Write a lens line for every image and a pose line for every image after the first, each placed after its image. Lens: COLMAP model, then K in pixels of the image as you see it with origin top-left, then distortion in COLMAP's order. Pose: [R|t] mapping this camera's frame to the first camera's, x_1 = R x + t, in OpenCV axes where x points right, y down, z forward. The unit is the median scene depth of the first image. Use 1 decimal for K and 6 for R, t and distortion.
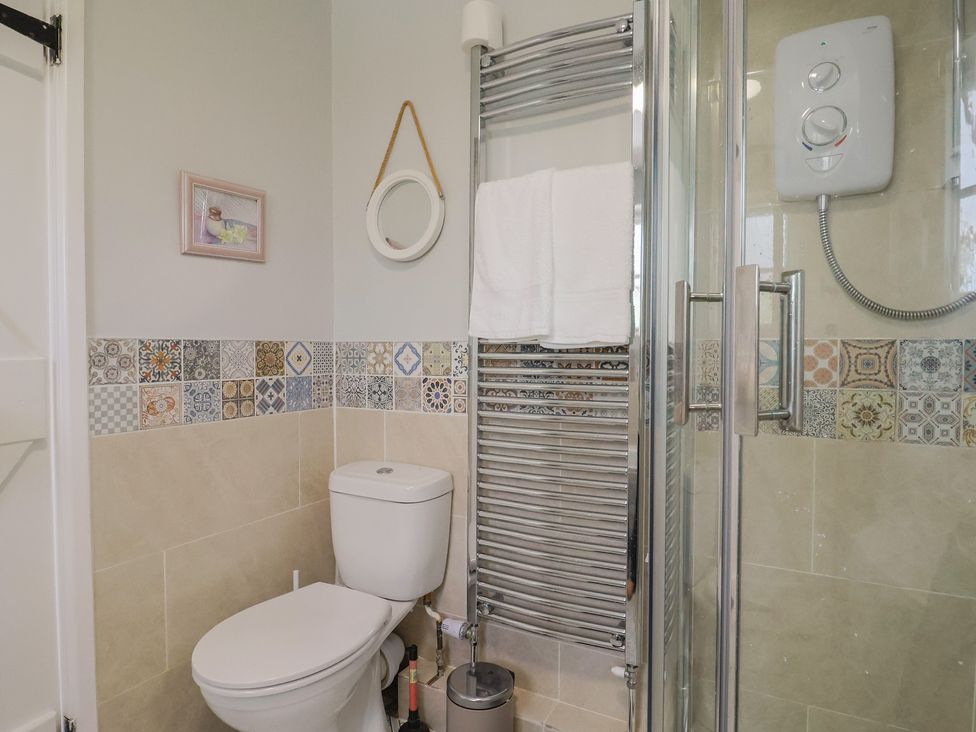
lens RADIAL K [[598.6, 0, 496.8], [0, 598.6, 364.5], [0, 0, 1]] dist [-0.001146, -0.014574]
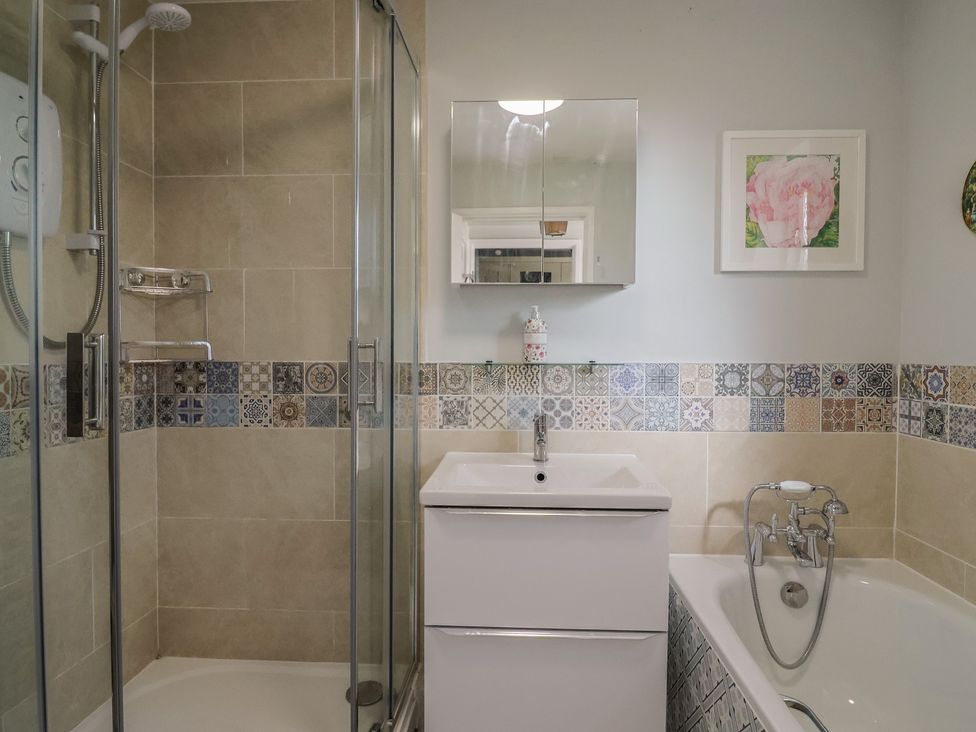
lens RADIAL K [[598.6, 0, 496.8], [0, 598.6, 364.5], [0, 0, 1]] dist [-0.001146, -0.014574]
pose [[-0.470257, -0.026790, 0.882123, -0.618016], [0.018218, 0.999031, 0.040053, -0.054193], [-0.882342, 0.034906, -0.469313, 0.556036]]
